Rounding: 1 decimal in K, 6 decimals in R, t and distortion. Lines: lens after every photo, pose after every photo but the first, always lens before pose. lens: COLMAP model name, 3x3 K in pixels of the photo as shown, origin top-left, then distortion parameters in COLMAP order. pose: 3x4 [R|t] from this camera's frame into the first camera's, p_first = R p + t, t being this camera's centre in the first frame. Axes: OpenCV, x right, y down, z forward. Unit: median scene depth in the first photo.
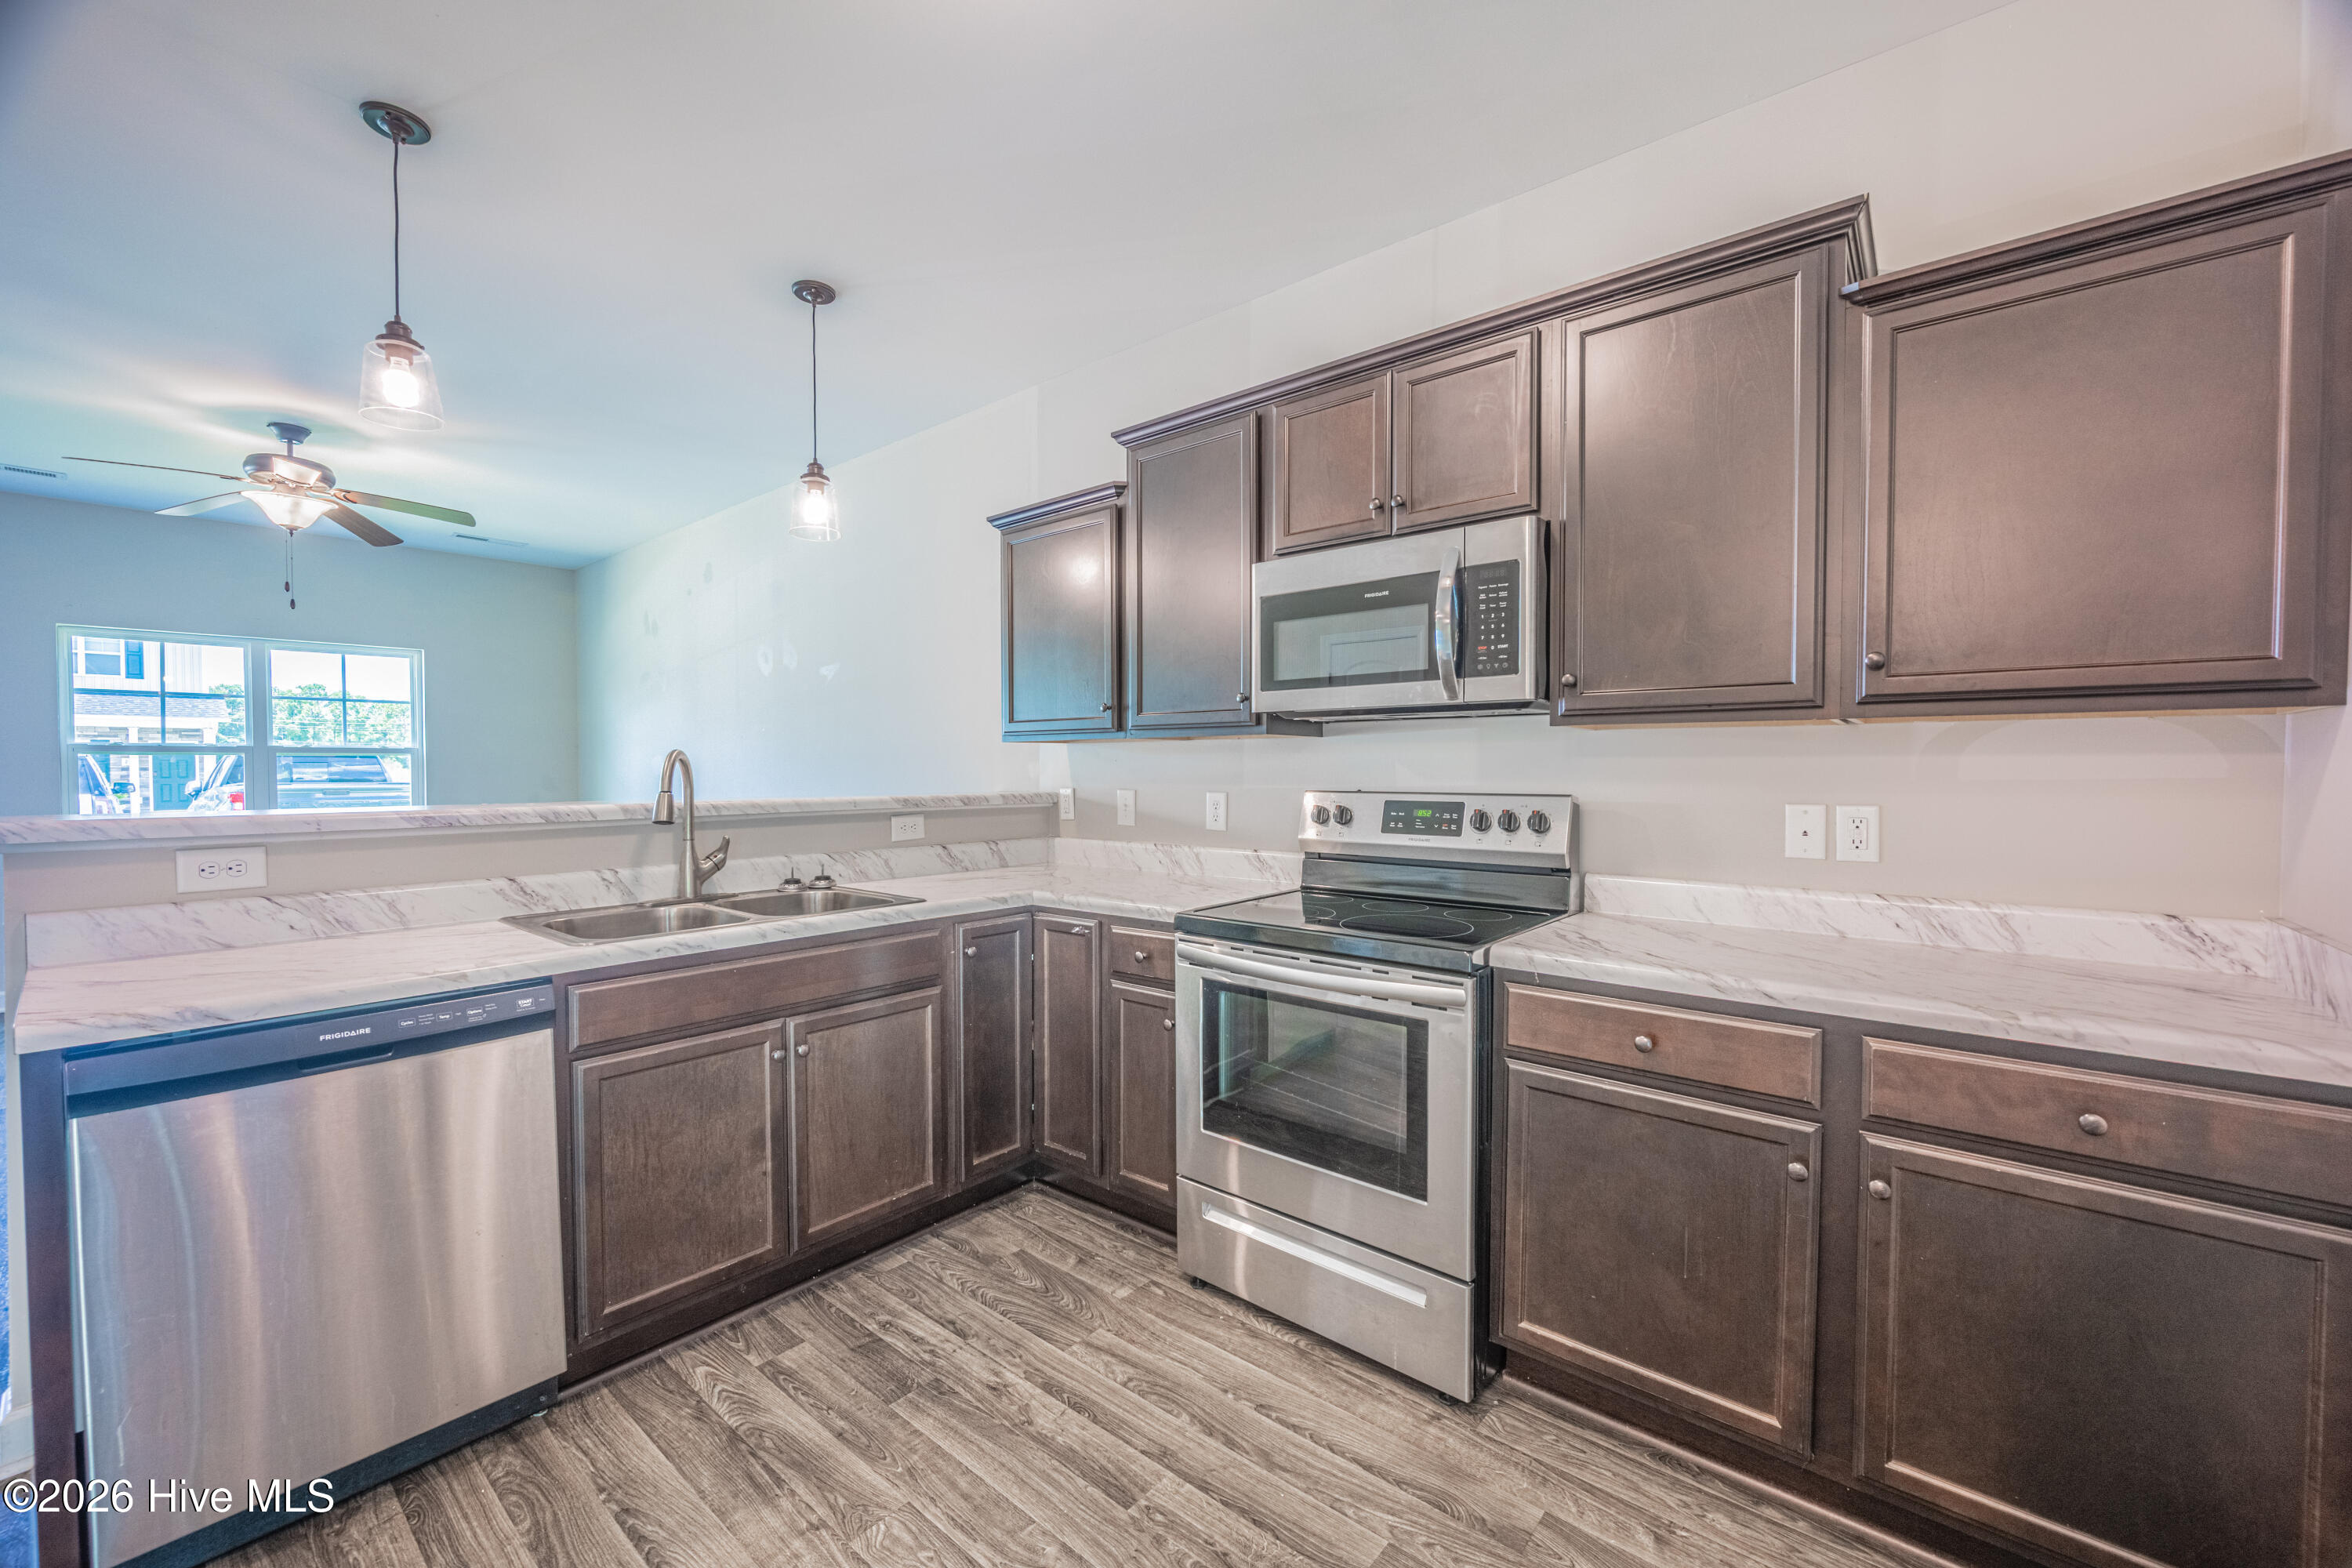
lens RADIAL K [[929.3, 0, 1186.1], [0, 929.3, 790.3], [0, 0, 1]] dist [-0.005899, 0.000376]
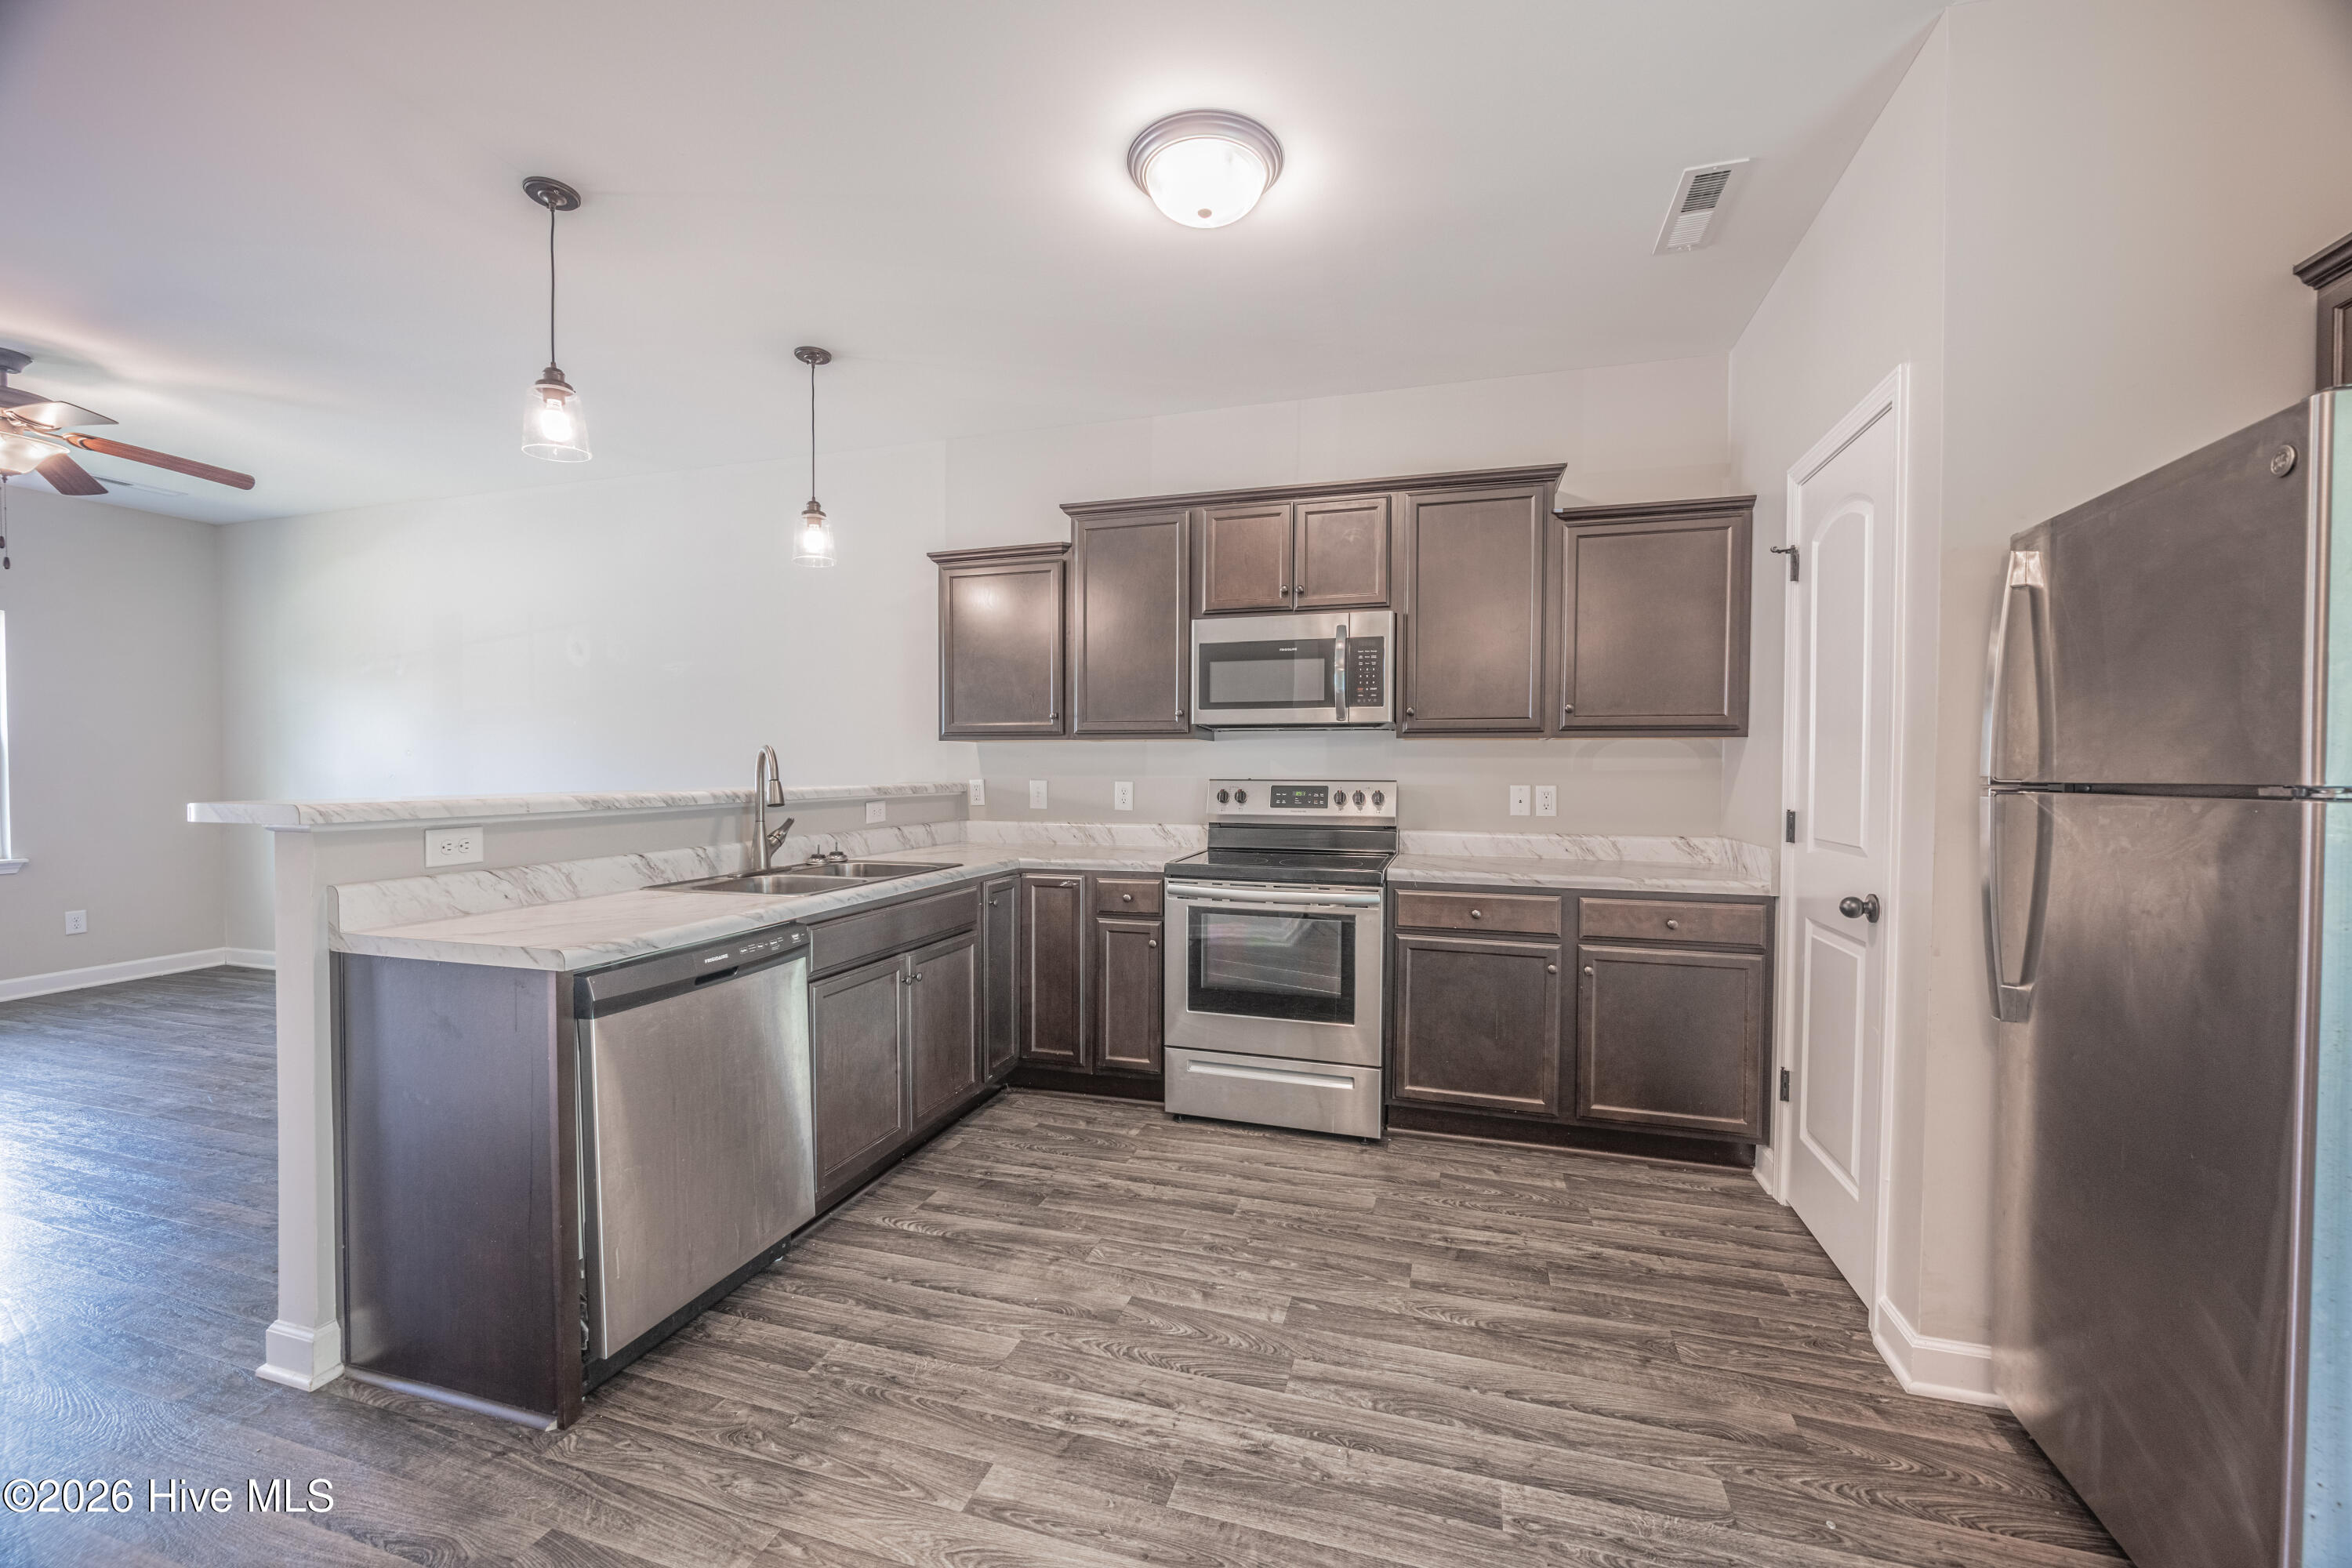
lens RADIAL K [[929.3, 0, 1183.1], [0, 929.3, 788.3], [0, 0, 1]] dist [-0.005899, 0.000376]
pose [[0.920510, -0.005608, 0.390680, -0.587167], [0.005509, 0.999984, 0.001375, 0.015052], [-0.390681, 0.000886, 0.920526, -0.358633]]
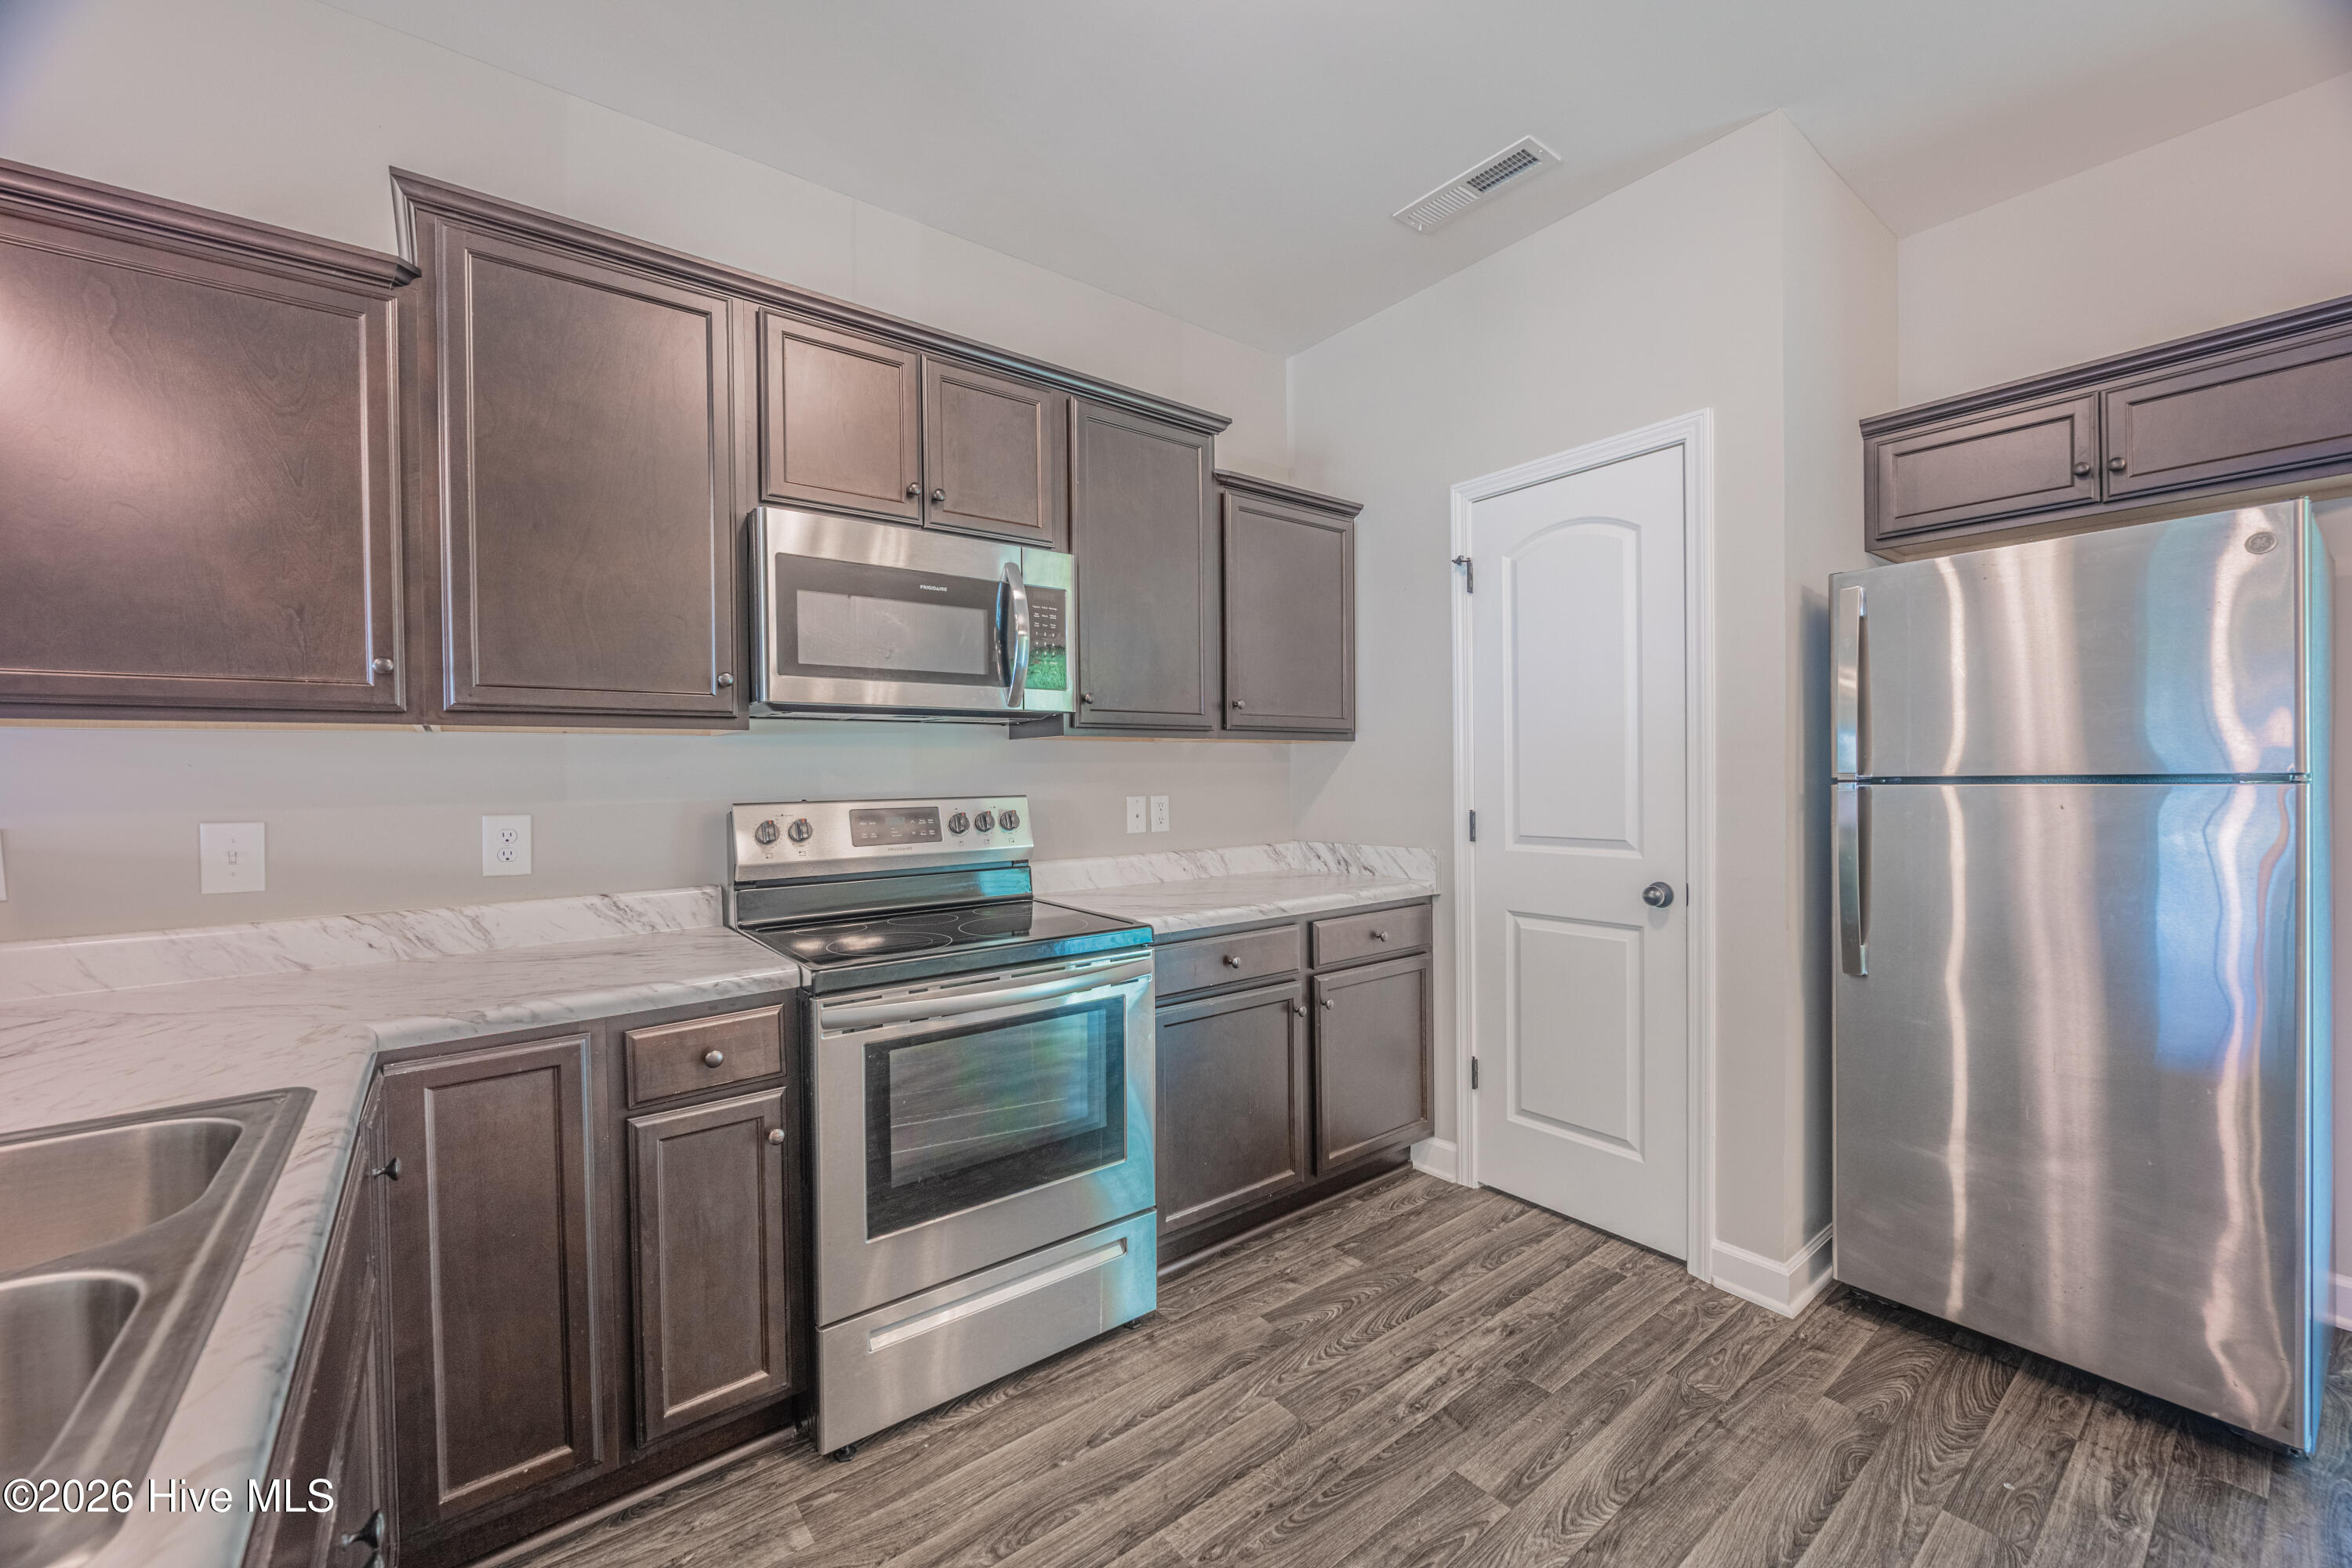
lens RADIAL K [[929.3, 0, 1182.5], [0, 929.3, 786.9], [0, 0, 1]] dist [-0.005899, 0.000376]
pose [[0.206867, -0.016445, 0.978231, -0.712580], [0.036511, 0.999292, 0.009078, -0.009269], [-0.977688, 0.033838, 0.207321, 0.601723]]
